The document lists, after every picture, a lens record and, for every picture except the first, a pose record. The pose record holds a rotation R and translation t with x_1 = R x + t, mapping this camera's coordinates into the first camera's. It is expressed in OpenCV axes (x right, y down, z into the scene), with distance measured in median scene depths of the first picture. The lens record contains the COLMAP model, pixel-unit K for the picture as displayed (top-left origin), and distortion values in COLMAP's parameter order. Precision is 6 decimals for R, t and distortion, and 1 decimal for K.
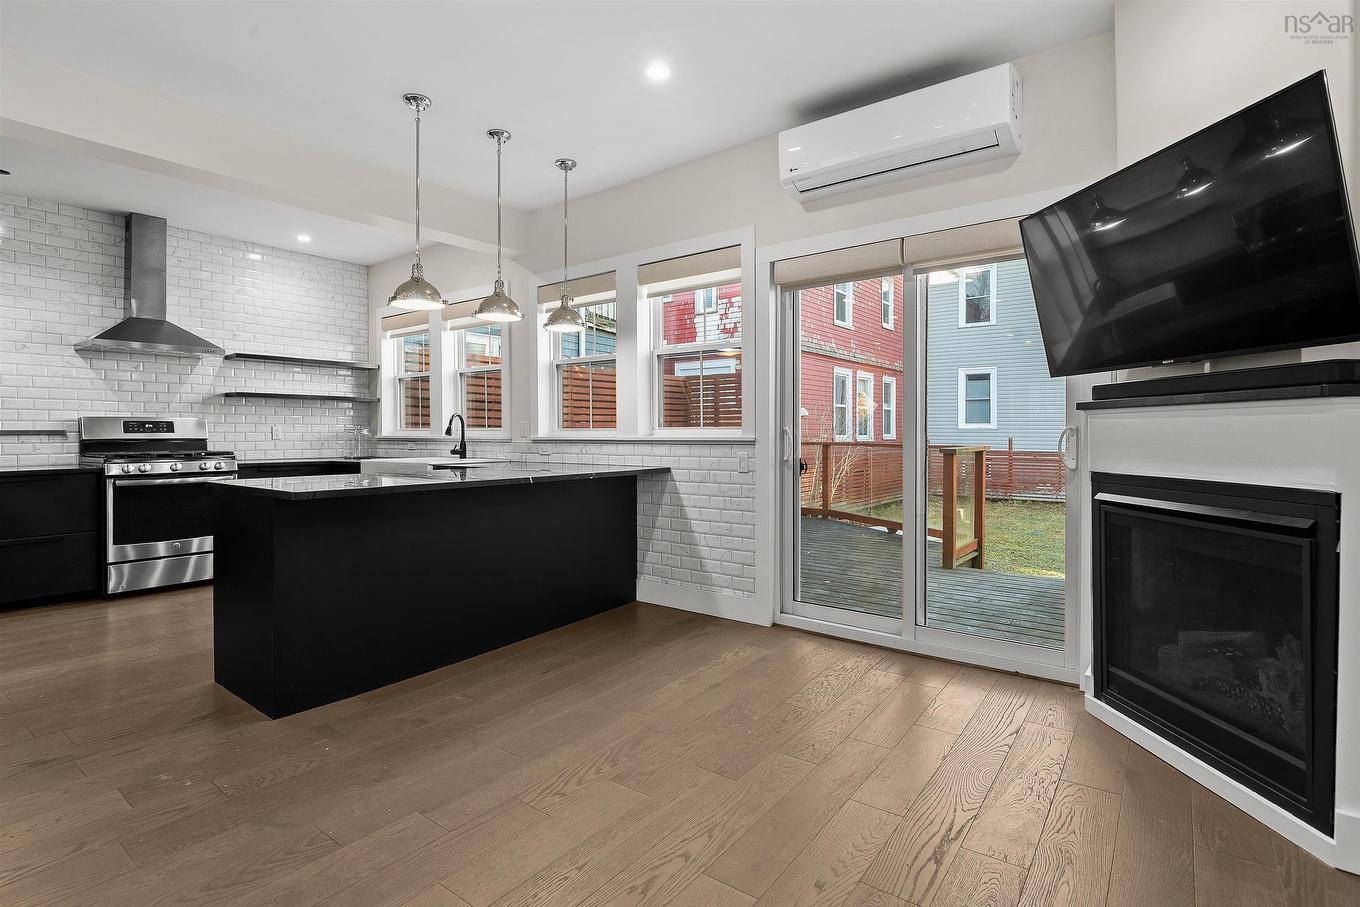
lens RADIAL K [[681.4, 0, 699.5], [0, 681.4, 436.9], [0, 0, 1]] dist [-0.003425, 0.000532]
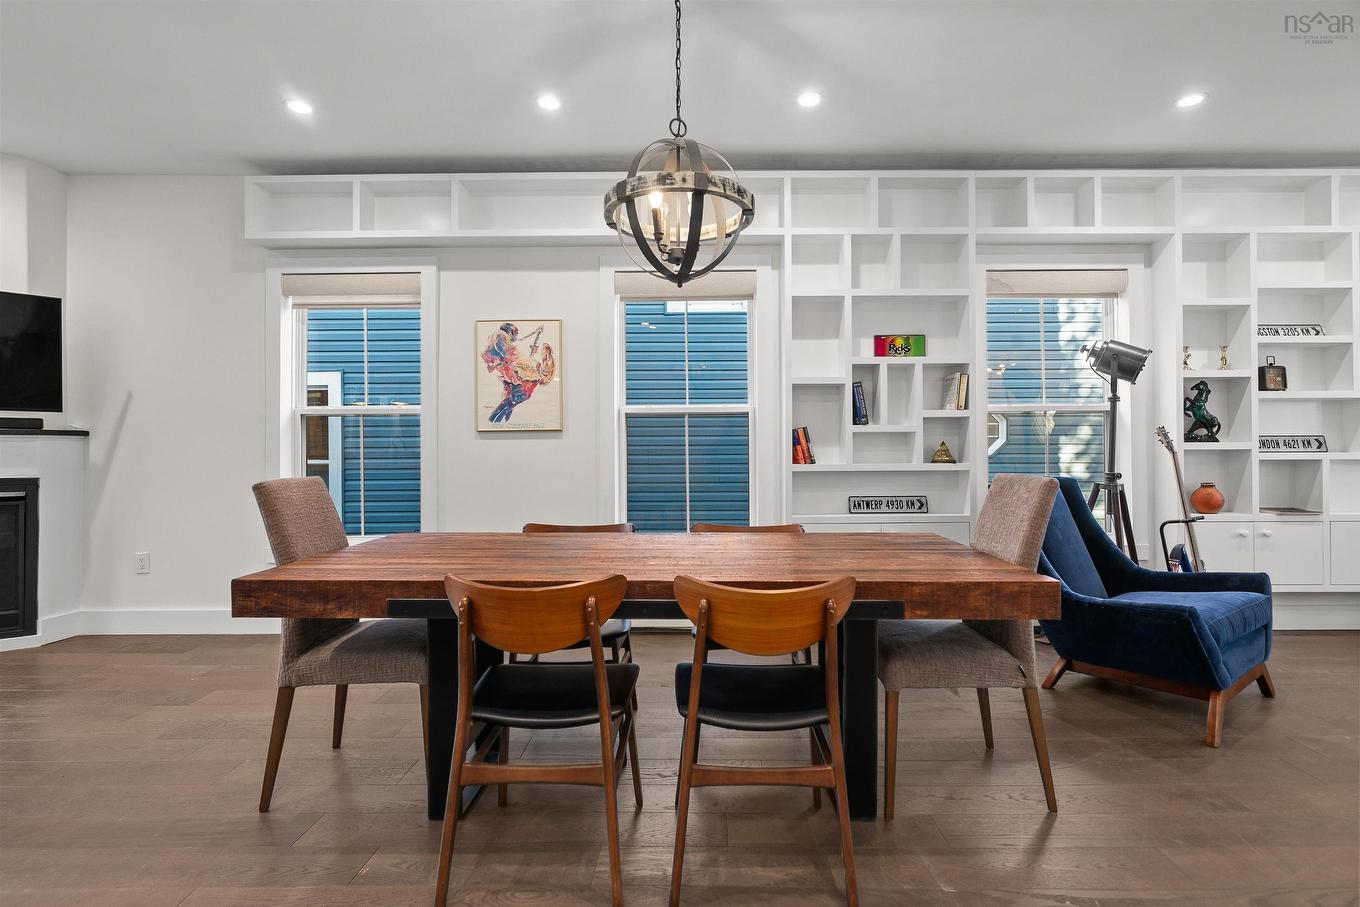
lens RADIAL K [[620.3, 0, 670.3], [0, 620.3, 456.6], [0, 0, 1]] dist [-0.004243, 0.003278]
pose [[-0.587971, 0.008322, 0.808839, -0.732025], [0.012931, 0.999916, -0.000888, 0.015186], [-0.808779, 0.009937, -0.588029, 0.193815]]
